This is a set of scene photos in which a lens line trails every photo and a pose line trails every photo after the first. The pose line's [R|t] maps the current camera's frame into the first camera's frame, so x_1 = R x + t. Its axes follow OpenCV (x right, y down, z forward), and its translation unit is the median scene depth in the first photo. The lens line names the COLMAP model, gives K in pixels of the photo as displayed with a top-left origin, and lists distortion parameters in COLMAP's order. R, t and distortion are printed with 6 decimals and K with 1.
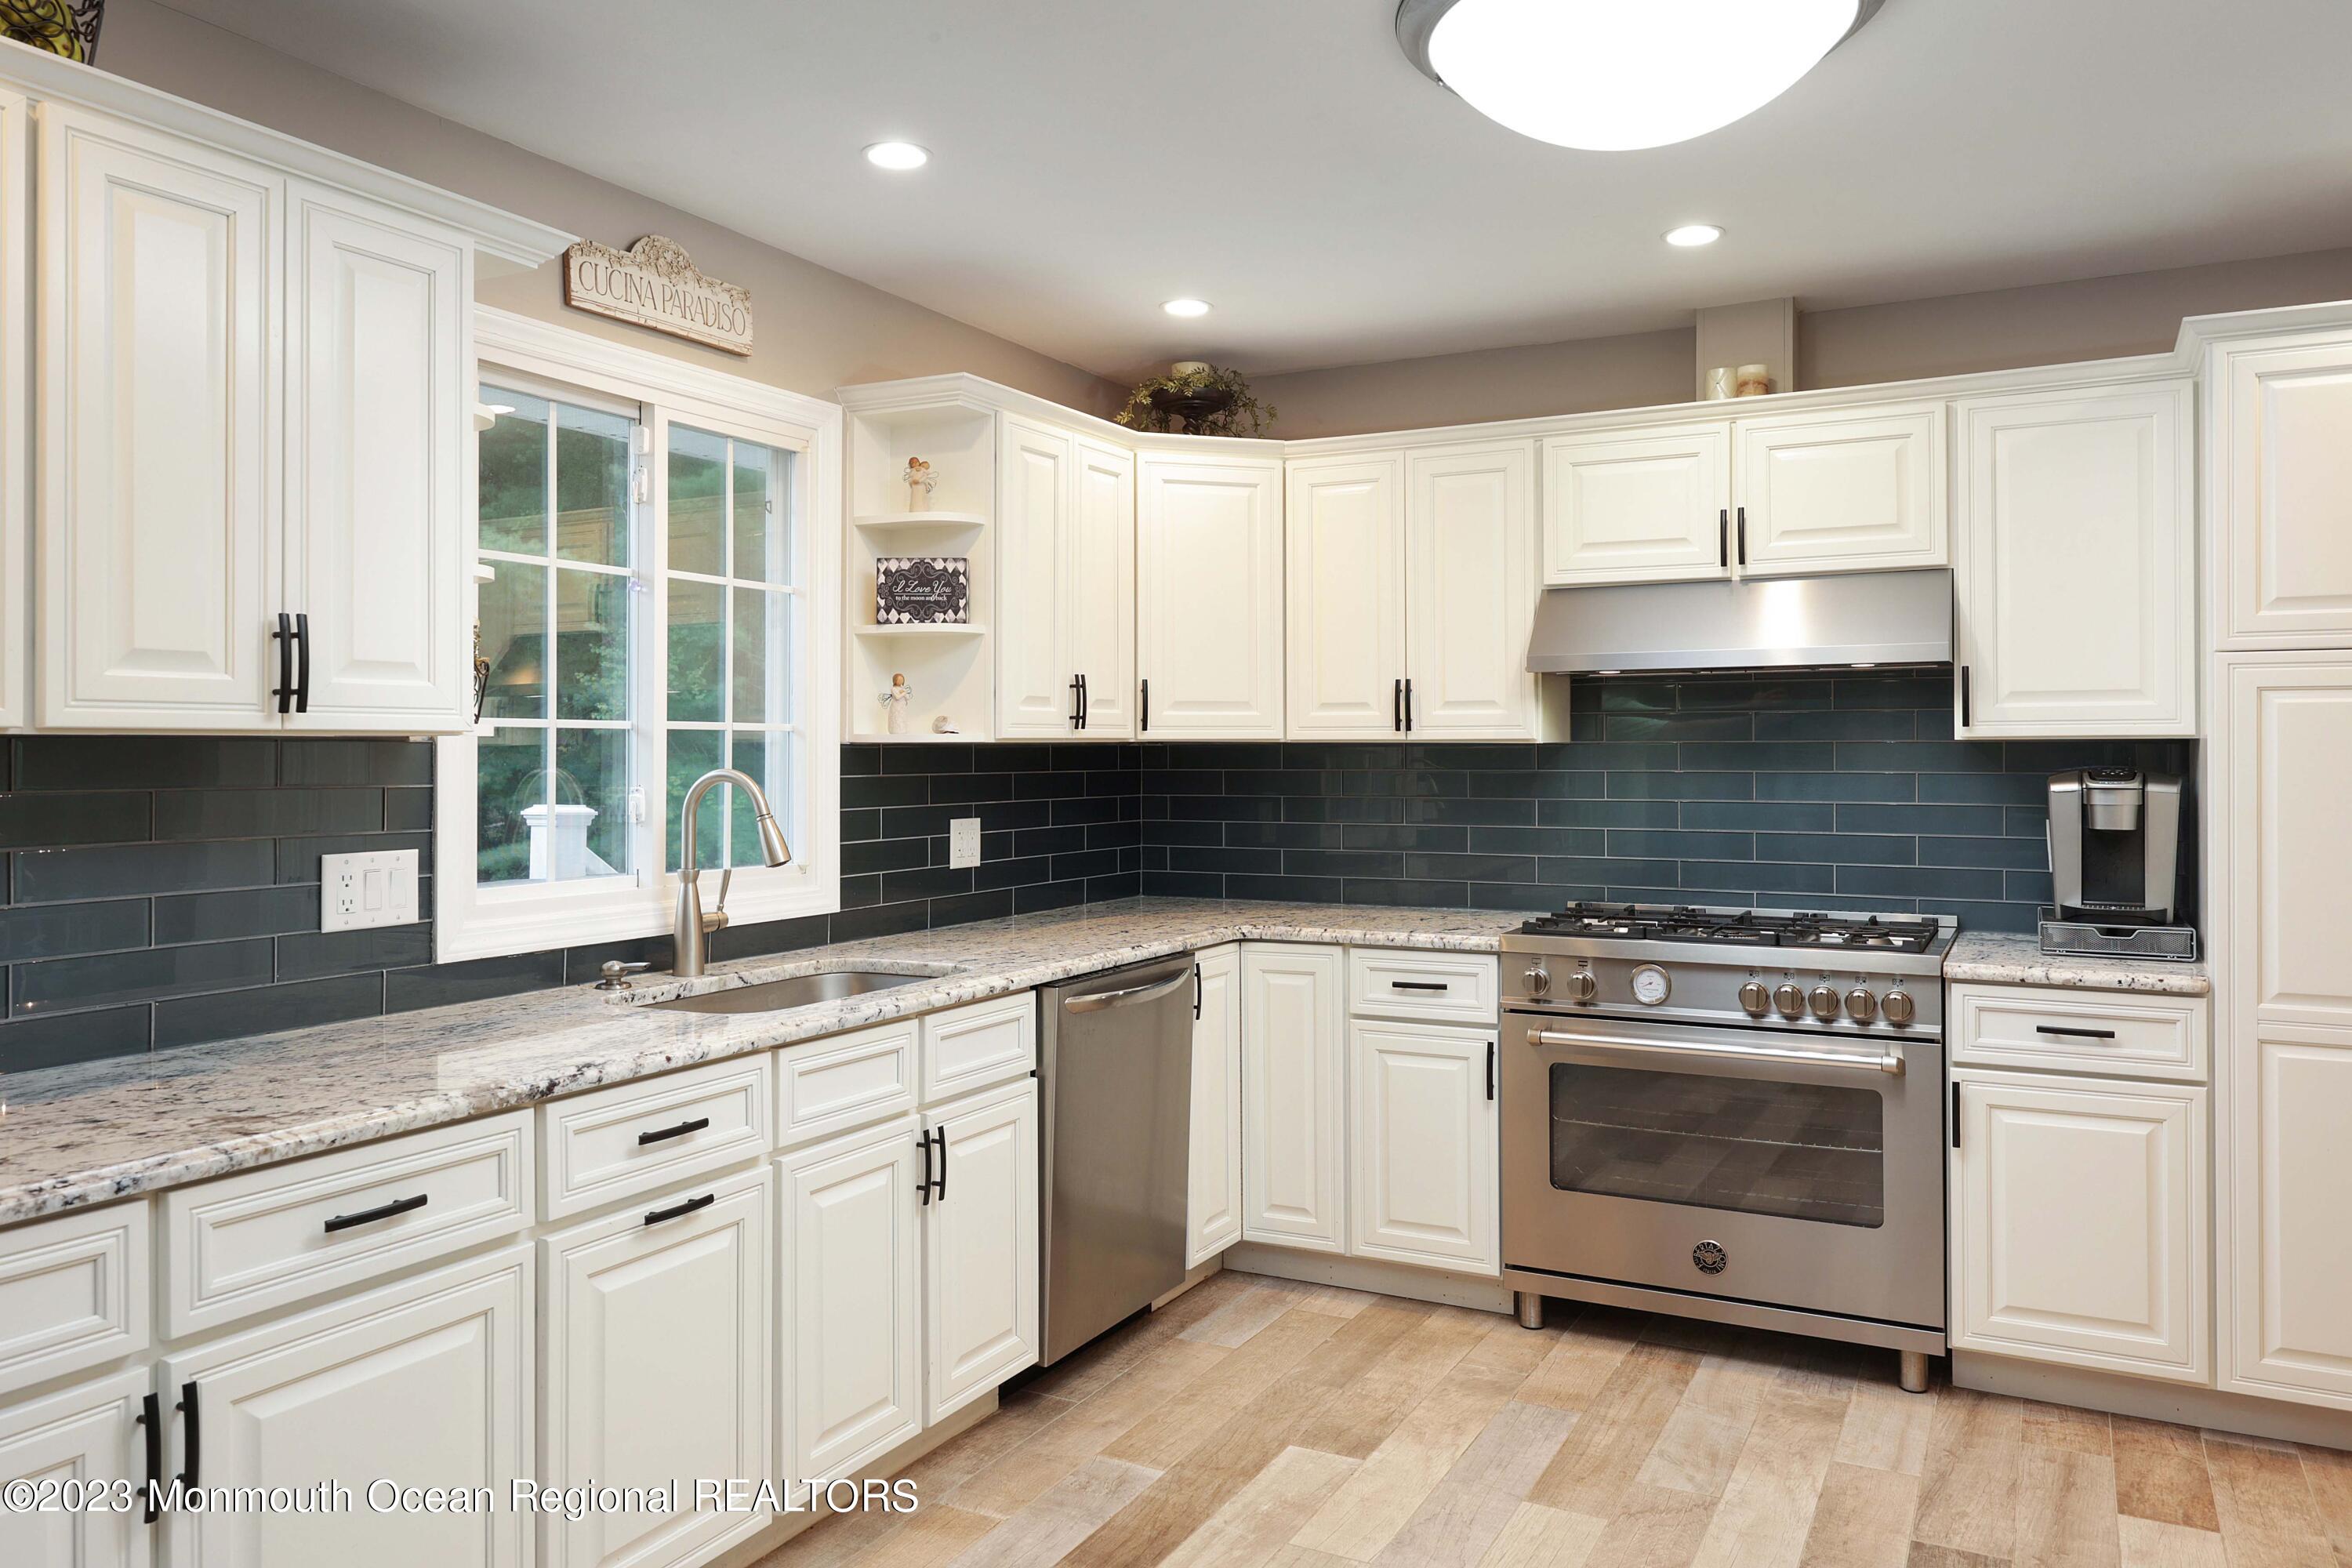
lens RADIAL K [[1605.3, 0, 1180.1], [0, 1605.3, 746.2], [0, 0, 1]] dist [-0.007454, 0.002492]
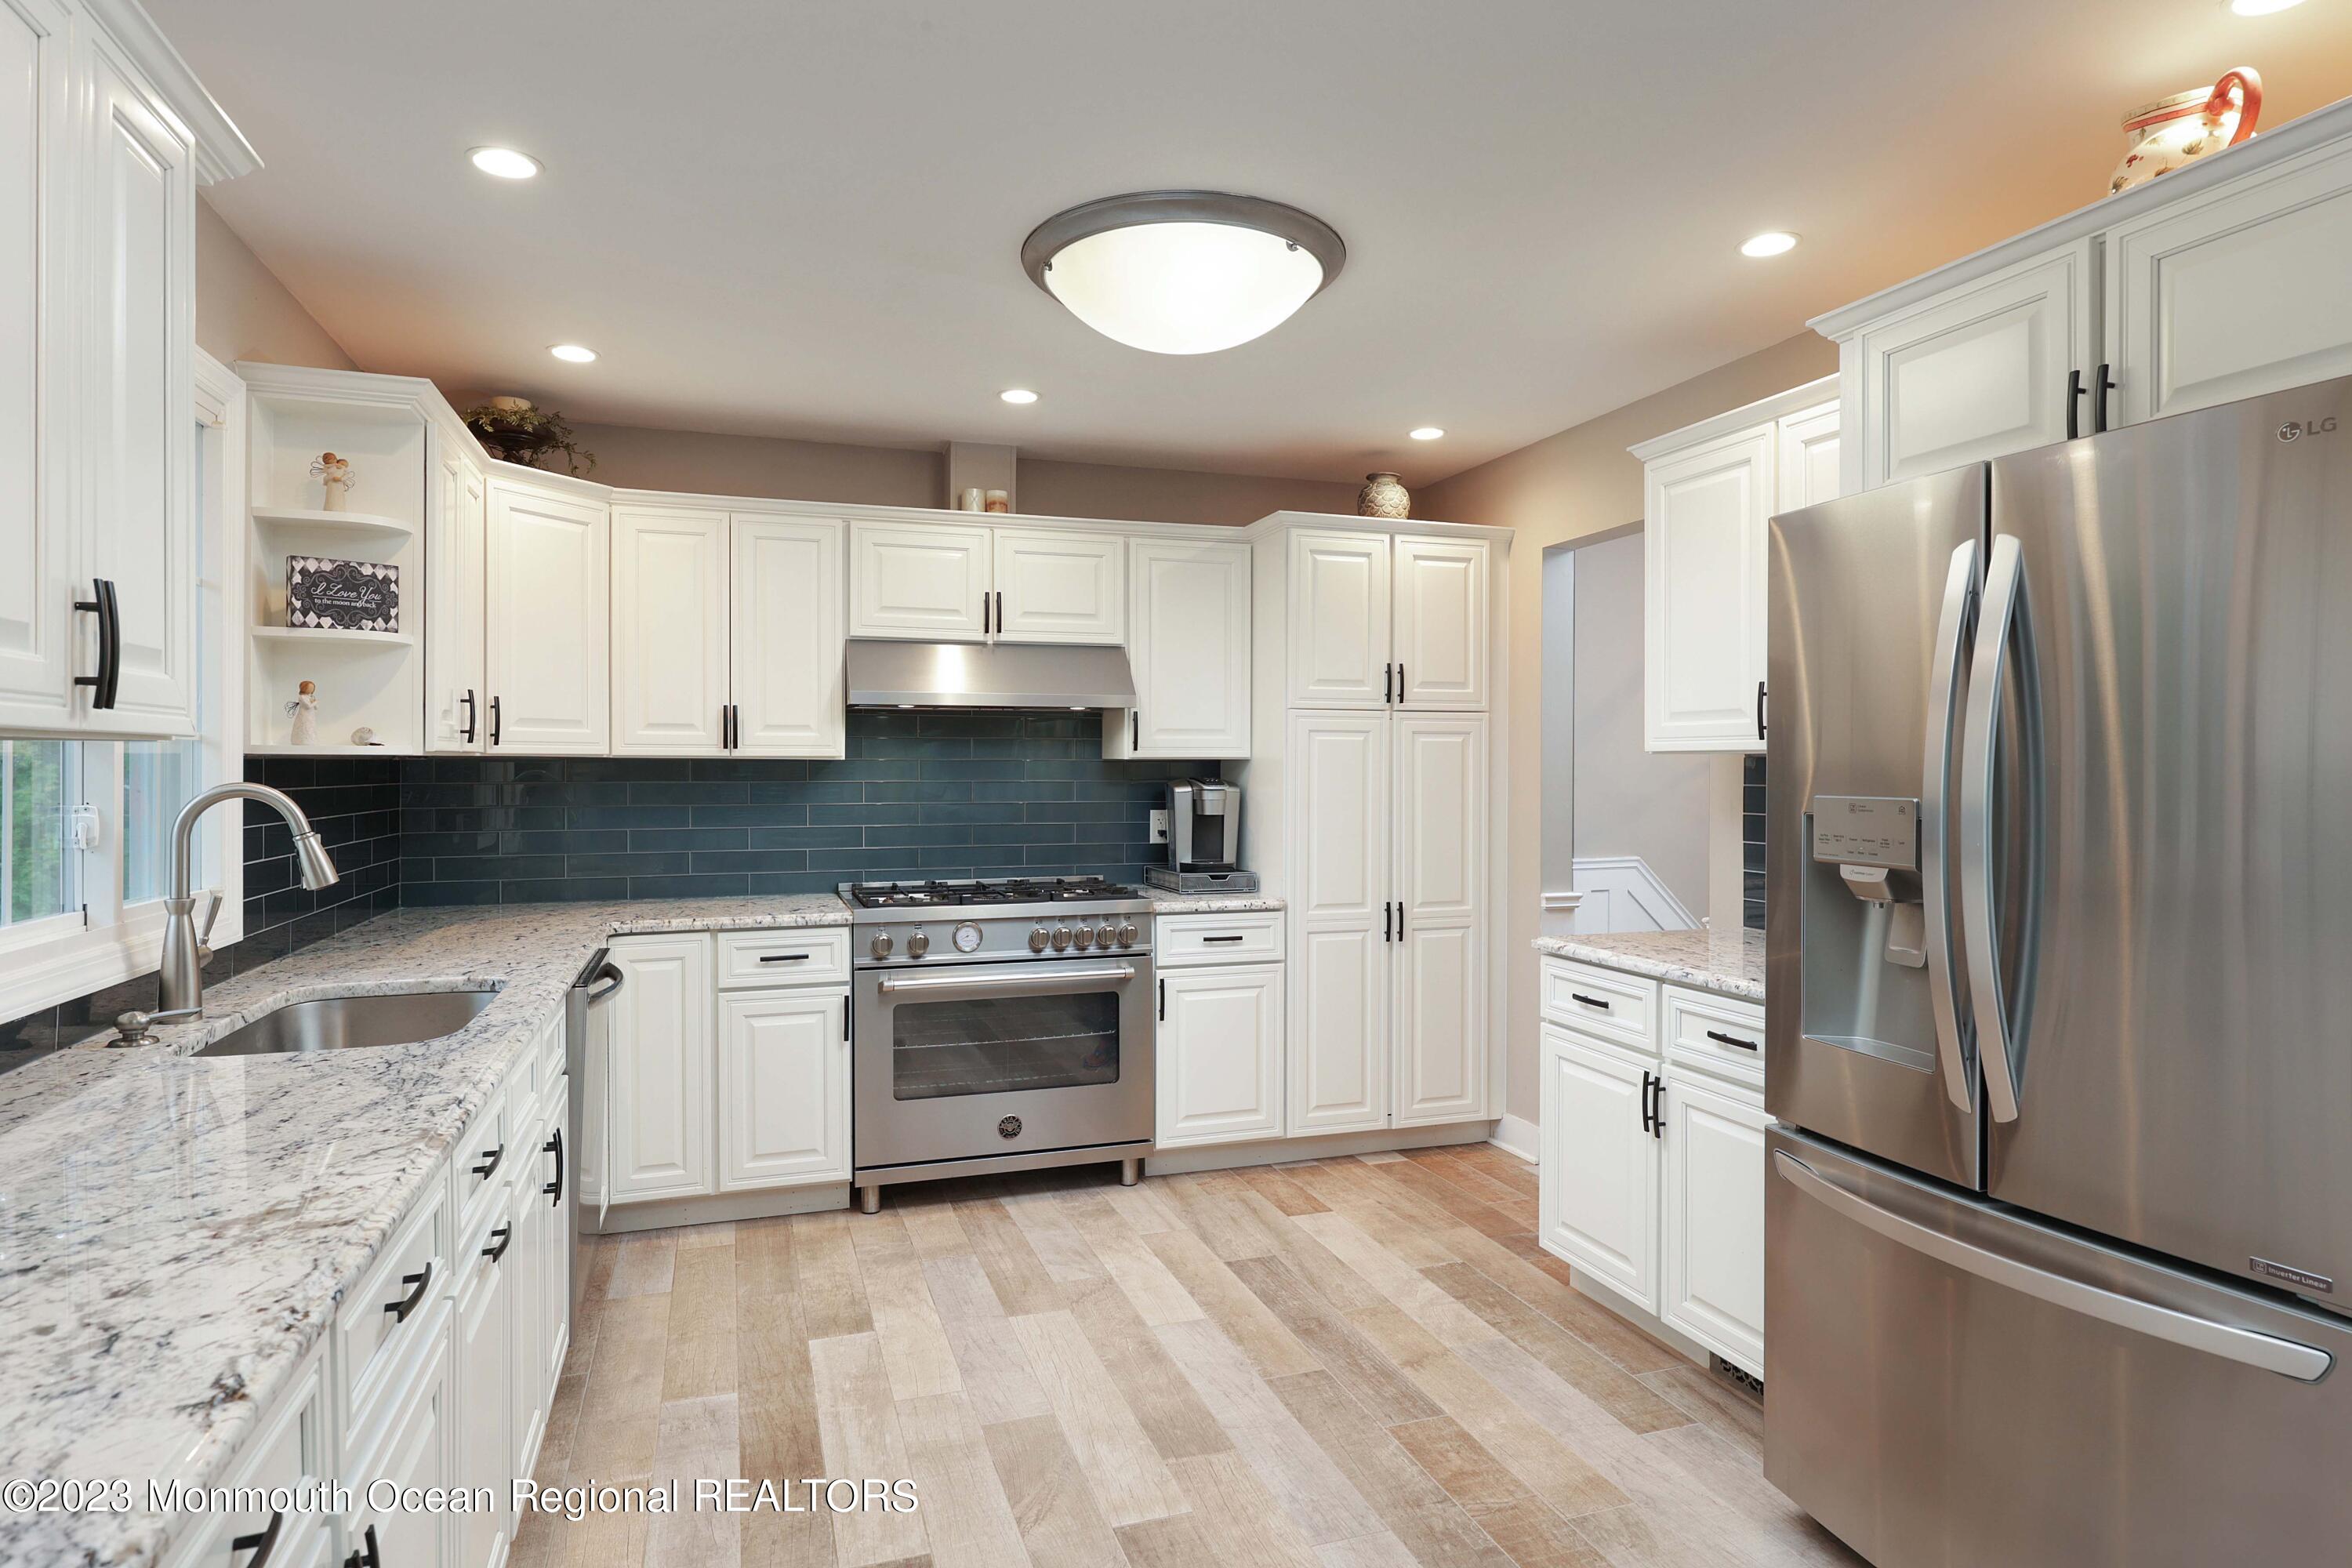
lens RADIAL K [[1294.8, 0, 1169.2], [0, 1294.8, 778.9], [0, 0, 1]] dist [-0.003854, 0.004319]
pose [[0.688214, -0.004115, 0.725496, -0.394454], [-0.003972, 0.999948, 0.009439, 0.003132], [-0.725497, -0.009378, 0.688162, 0.122104]]
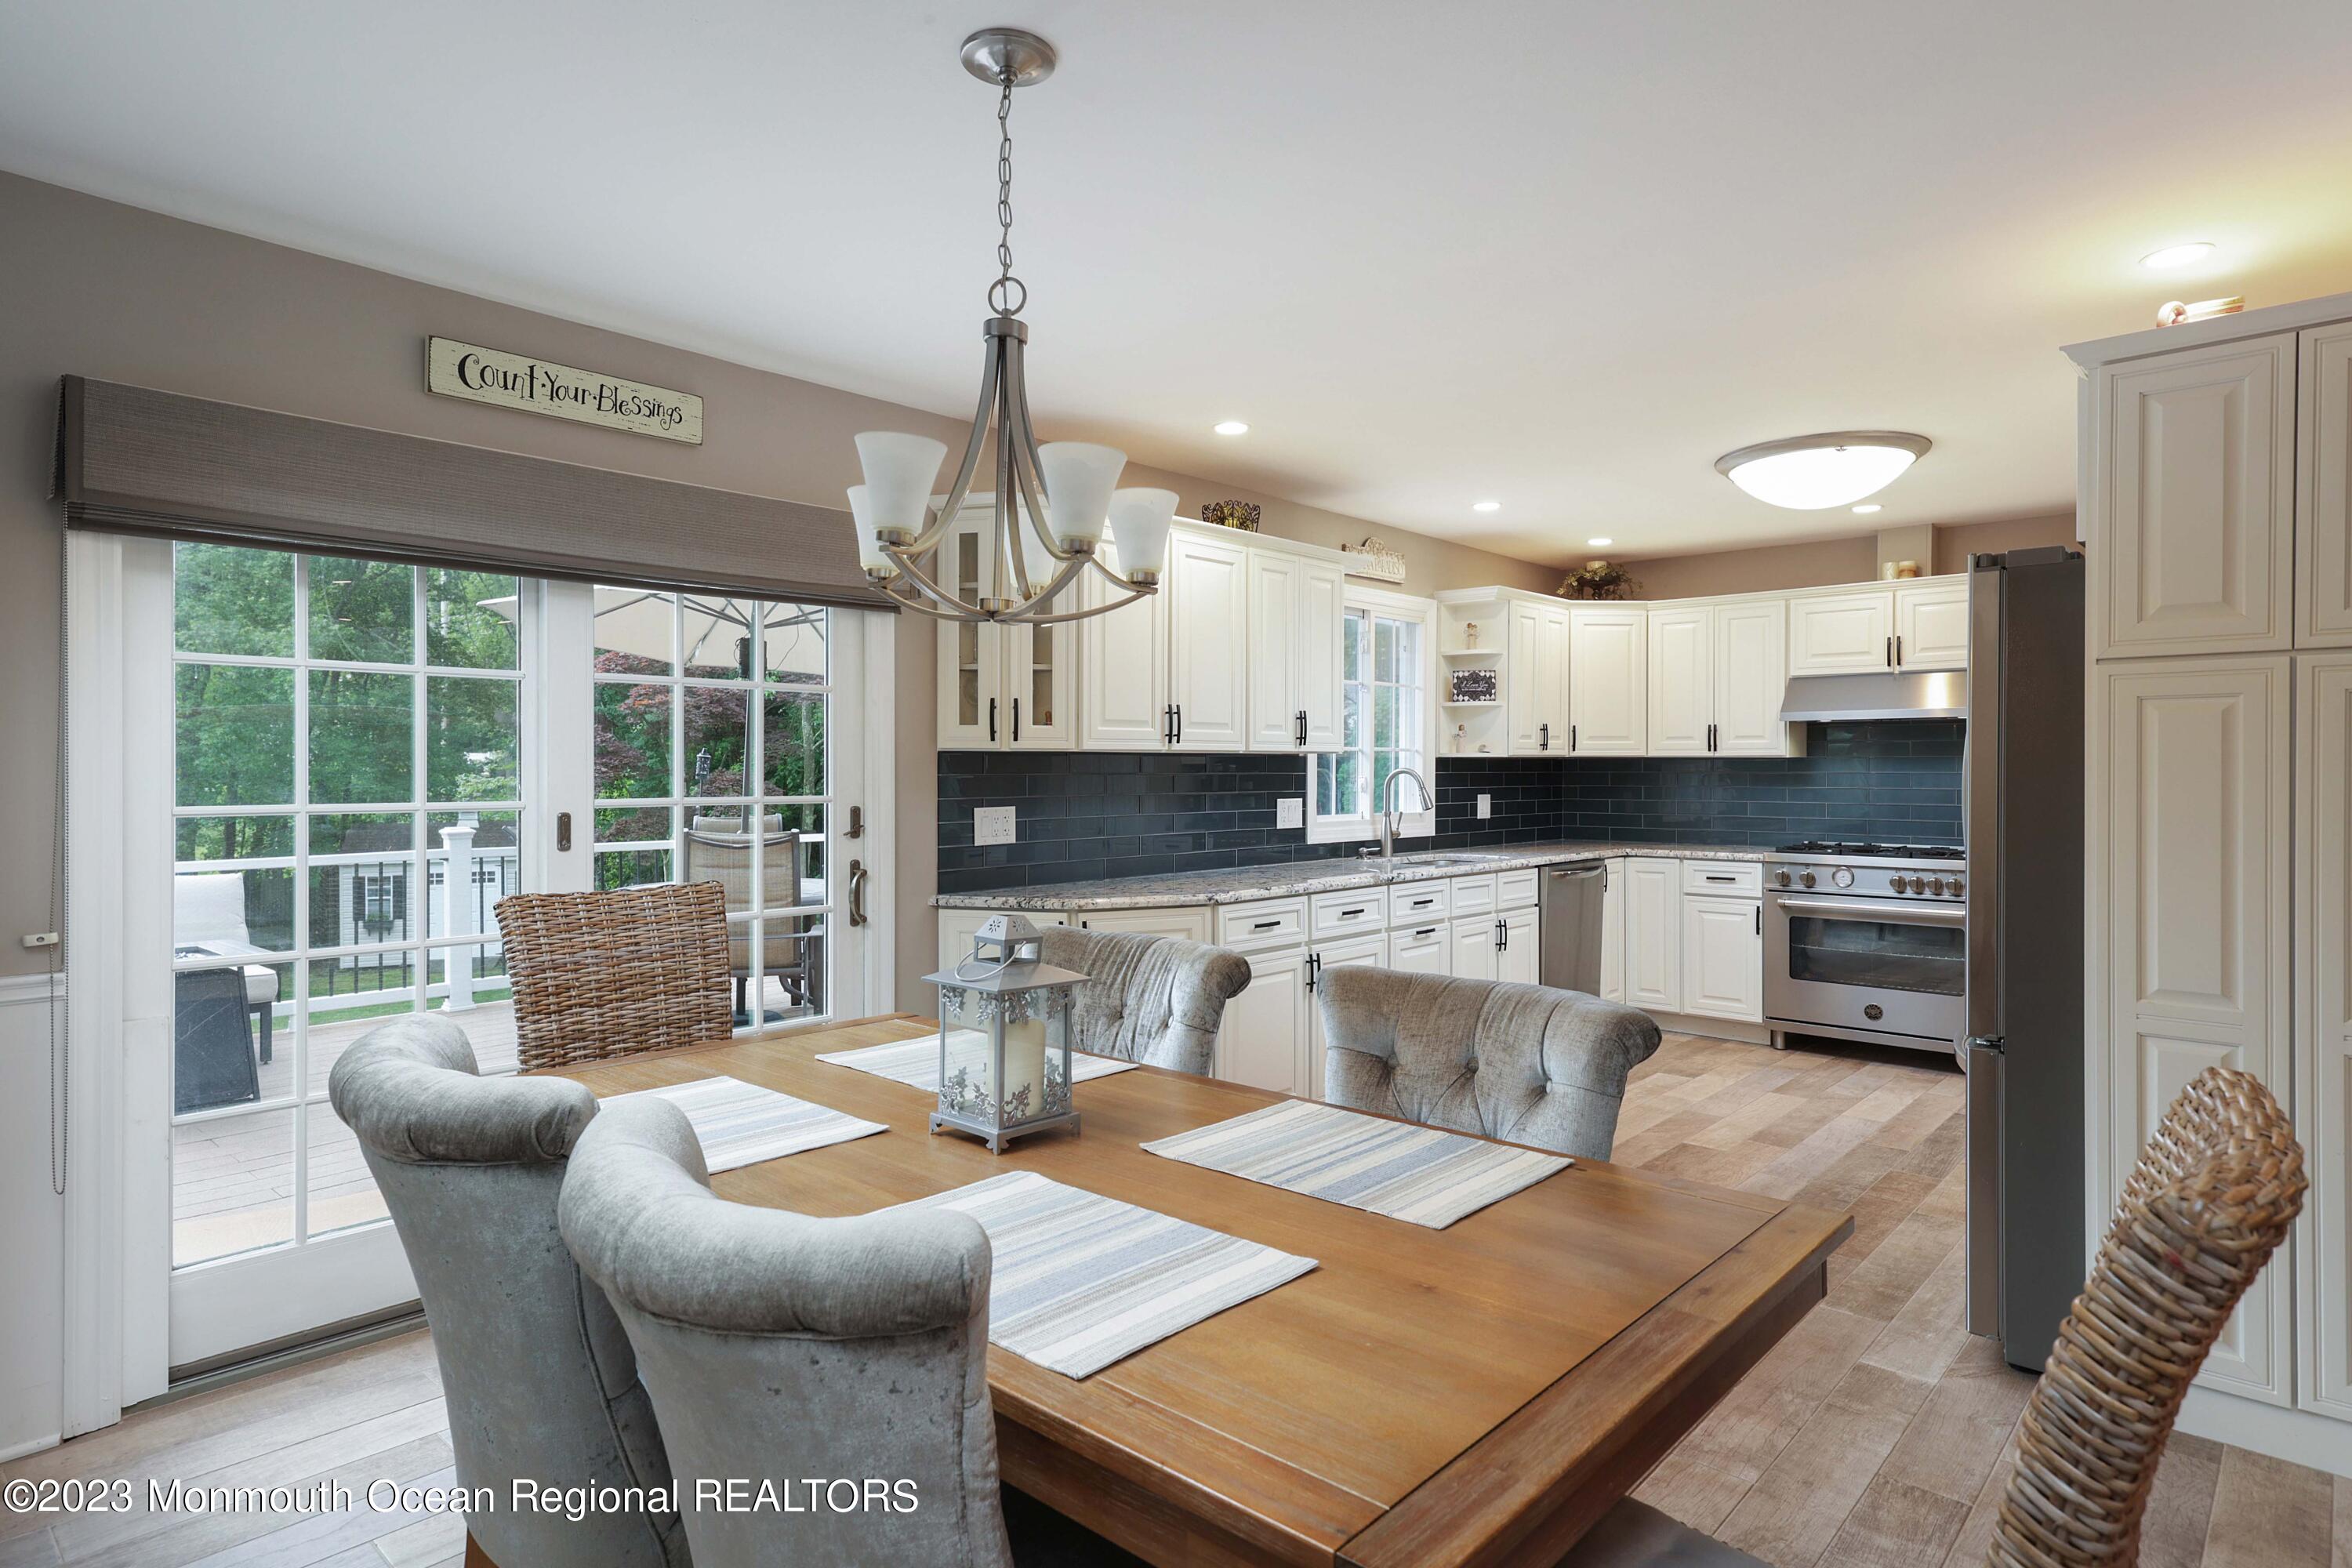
lens RADIAL K [[1263.8, 0, 1200.1], [0, 1263.8, 773.2], [0, 0, 1]] dist [-0.007214, -0.000503]
pose [[0.971360, 0.004036, -0.237577, -0.118550], [-0.001906, 0.999956, 0.009193, 0.004829], [0.237604, -0.008476, 0.971325, -0.742458]]
